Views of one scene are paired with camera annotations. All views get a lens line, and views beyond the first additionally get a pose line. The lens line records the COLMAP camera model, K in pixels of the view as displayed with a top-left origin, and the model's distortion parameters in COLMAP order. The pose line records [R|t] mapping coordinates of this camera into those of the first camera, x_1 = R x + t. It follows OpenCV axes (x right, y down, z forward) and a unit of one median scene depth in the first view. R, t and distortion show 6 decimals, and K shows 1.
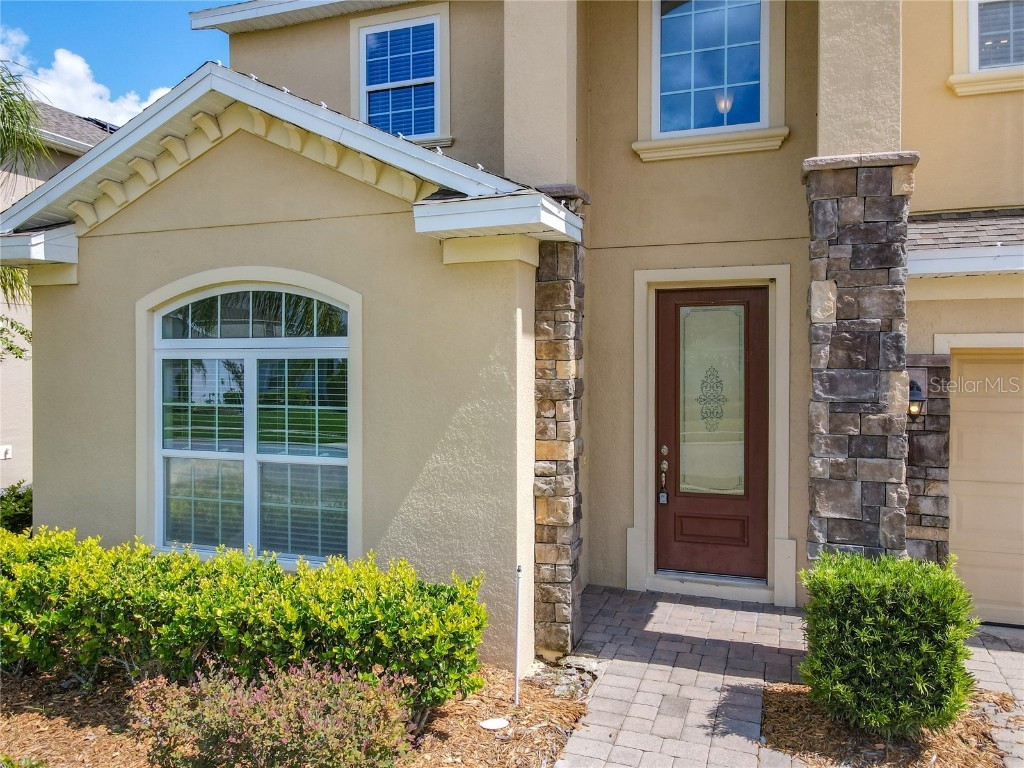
lens RADIAL K [[752.8, 0, 505.1], [0, 752.8, 383.4], [0, 0, 1]] dist [0.005579, 0.006488]
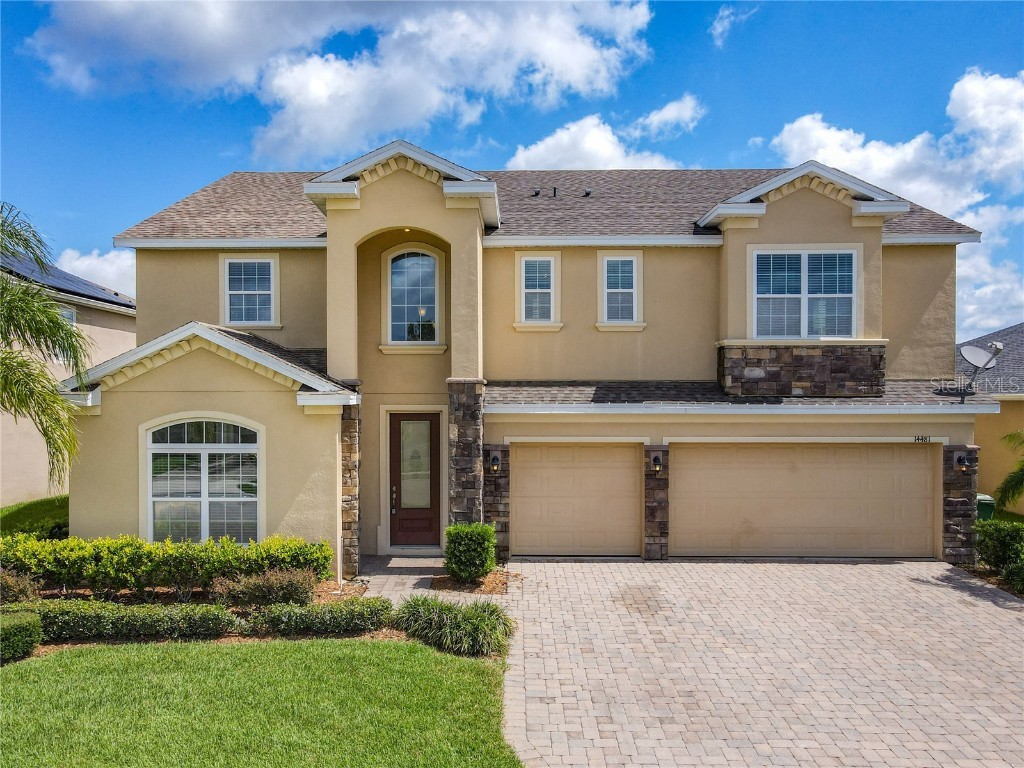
lens RADIAL K [[784.1, 0, 484.3], [0, 784.1, 411.8], [0, 0, 1]] dist [-0.014069, -0.001955]
pose [[0.944477, -0.006160, 0.328521, -0.345607], [0.008058, 0.999958, -0.004416, -0.146217], [-0.328480, 0.006818, 0.944486, -1.479827]]
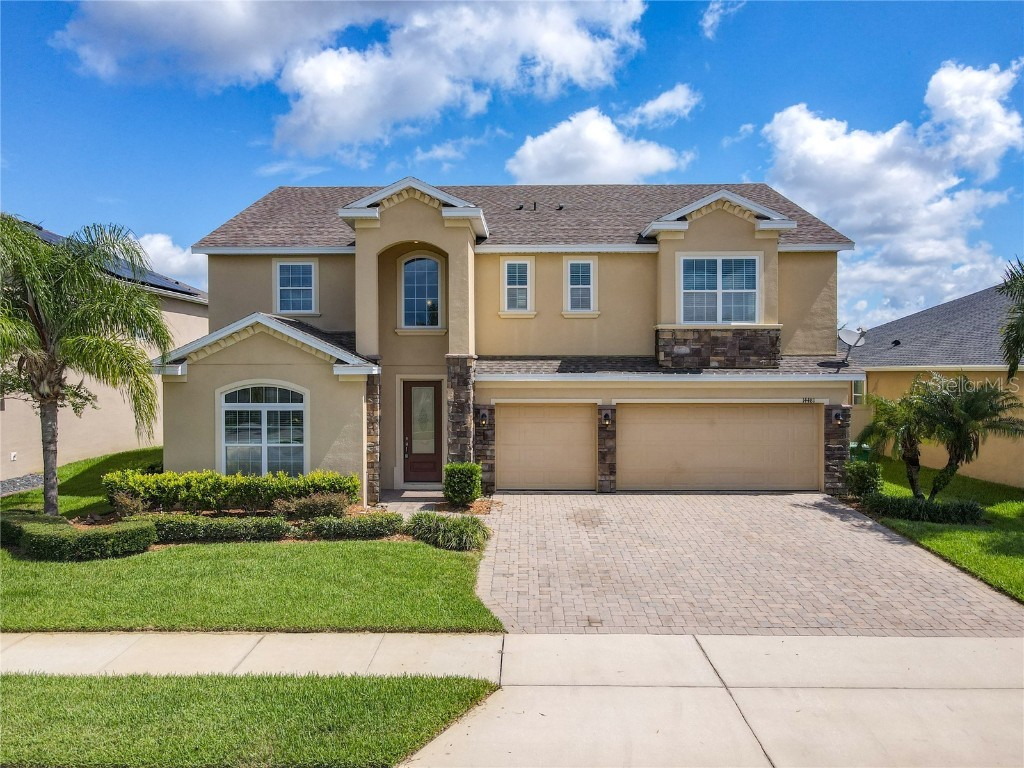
lens RADIAL K [[752.8, 0, 505.1], [0, 752.8, 383.4], [0, 0, 1]] dist [0.005579, 0.006488]
pose [[0.939251, -0.006592, 0.343169, -0.498083], [0.008957, 0.999946, -0.005305, -0.122236], [-0.343115, 0.008056, 0.939259, -2.169720]]
